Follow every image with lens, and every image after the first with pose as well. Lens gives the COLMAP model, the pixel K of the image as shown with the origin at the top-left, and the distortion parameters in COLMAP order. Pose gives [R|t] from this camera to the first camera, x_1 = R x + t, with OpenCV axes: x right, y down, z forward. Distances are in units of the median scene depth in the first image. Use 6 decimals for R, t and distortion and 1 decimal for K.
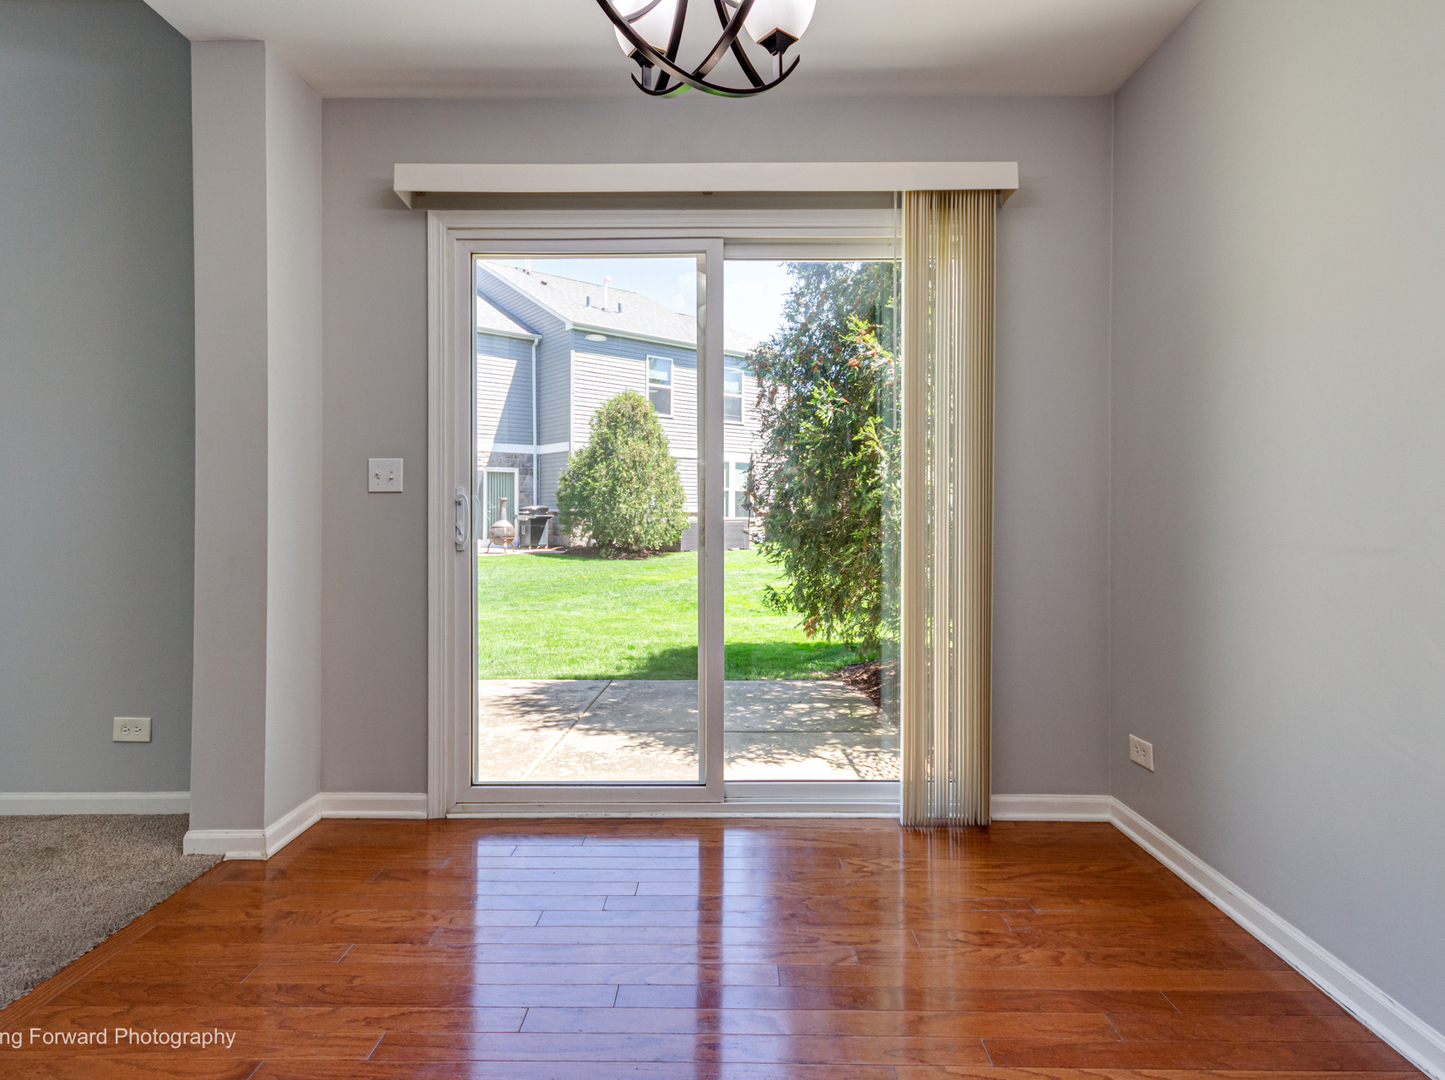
lens RADIAL K [[820.9, 0, 722.5], [0, 820.9, 540.0], [0, 0, 1]] dist [-0.001650, -0.000075]
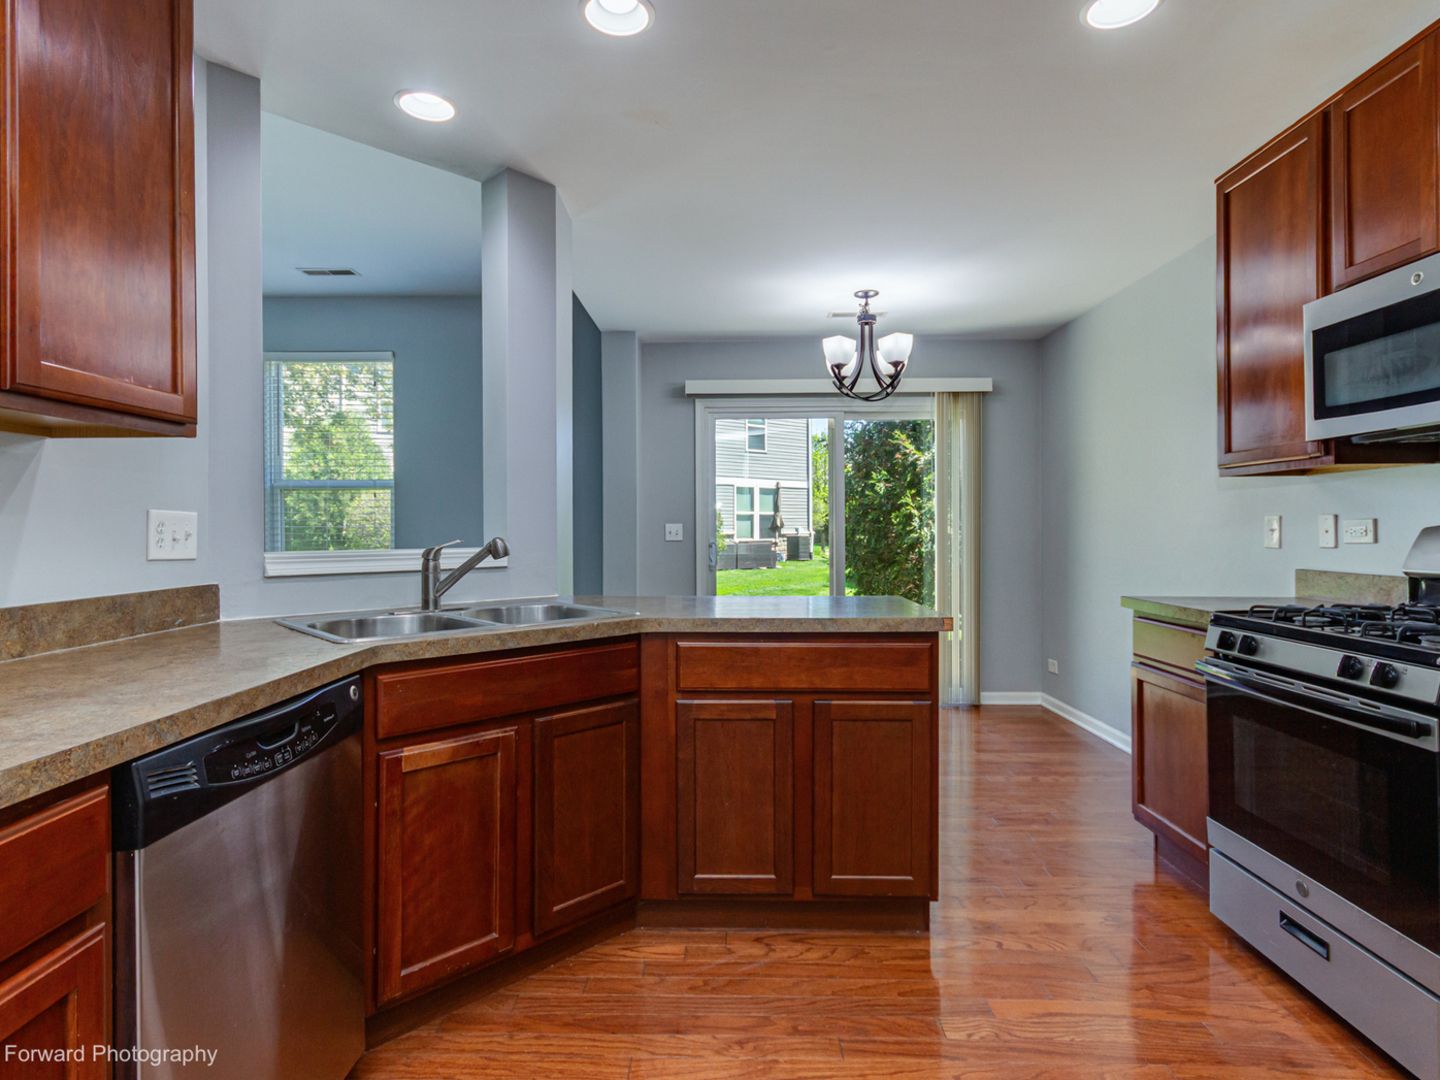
lens RADIAL K [[768.9, 0, 720.0], [0, 768.9, 540.0], [0, 0, 1]] dist [0.001095, 0.000767]
pose [[0.999981, 0.000007, -0.006190, -0.284390], [-0.000128, 0.999808, -0.019602, -0.023415], [0.006189, 0.019603, 0.999789, -0.846592]]
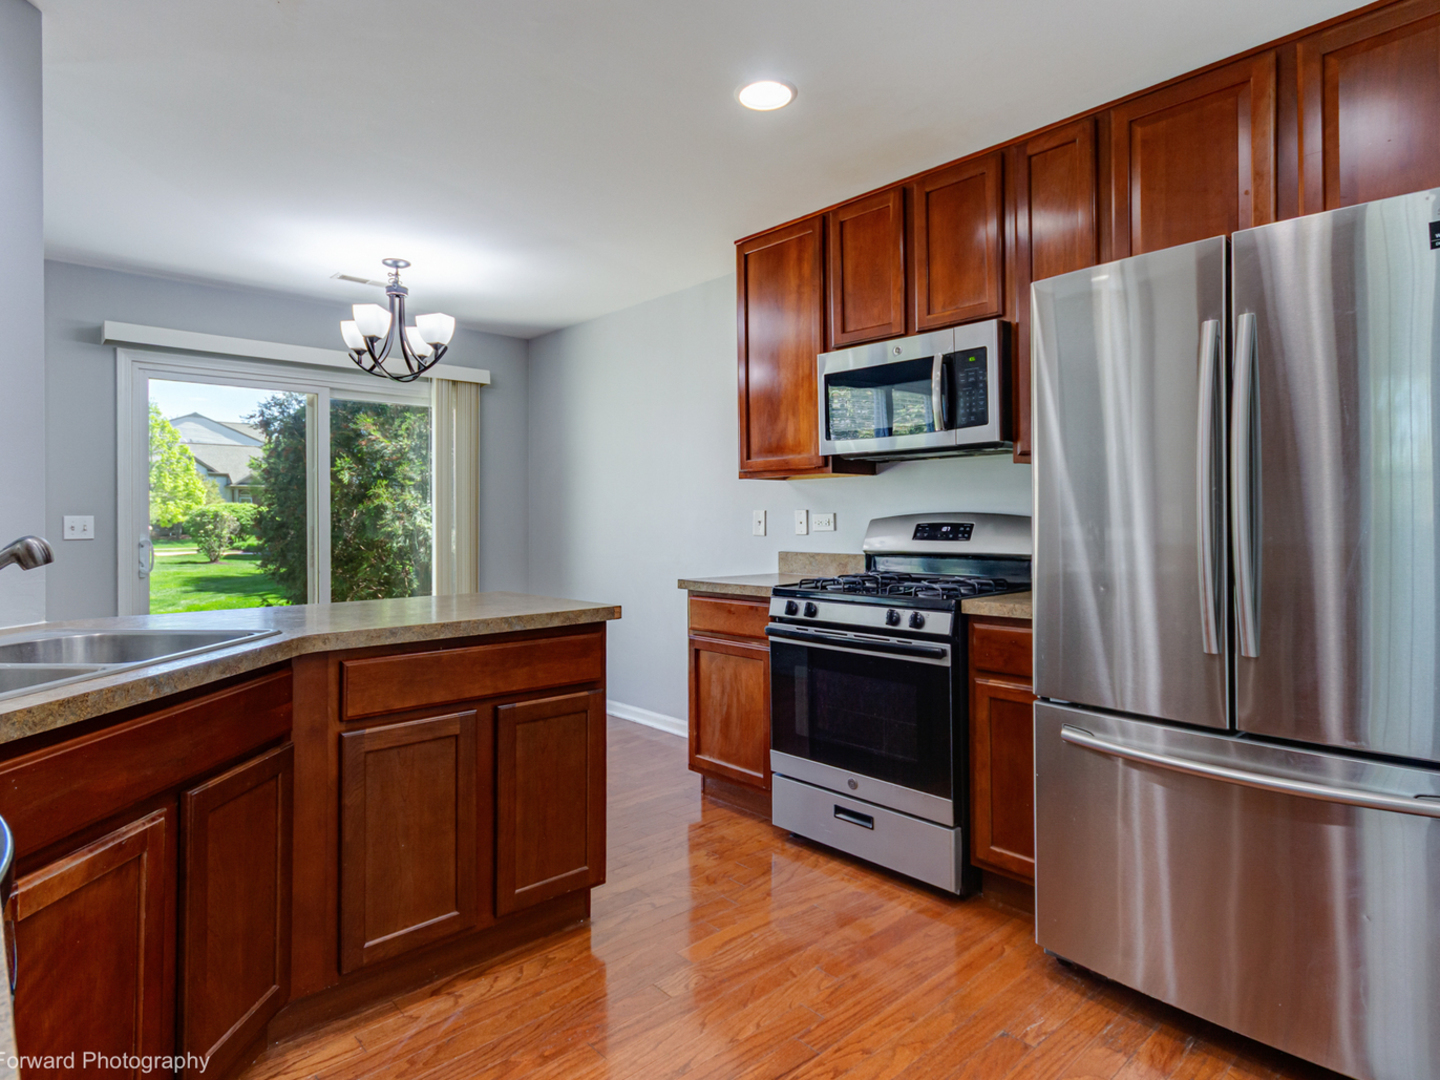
lens RADIAL K [[792.9, 0, 713.4], [0, 792.9, 523.9], [0, 0, 1]] dist [0.005710, 0.000220]
pose [[0.730778, -0.004545, 0.682600, -0.546987], [0.026583, 0.999409, -0.021804, -0.025755], [-0.682097, 0.034080, 0.730467, -0.754110]]
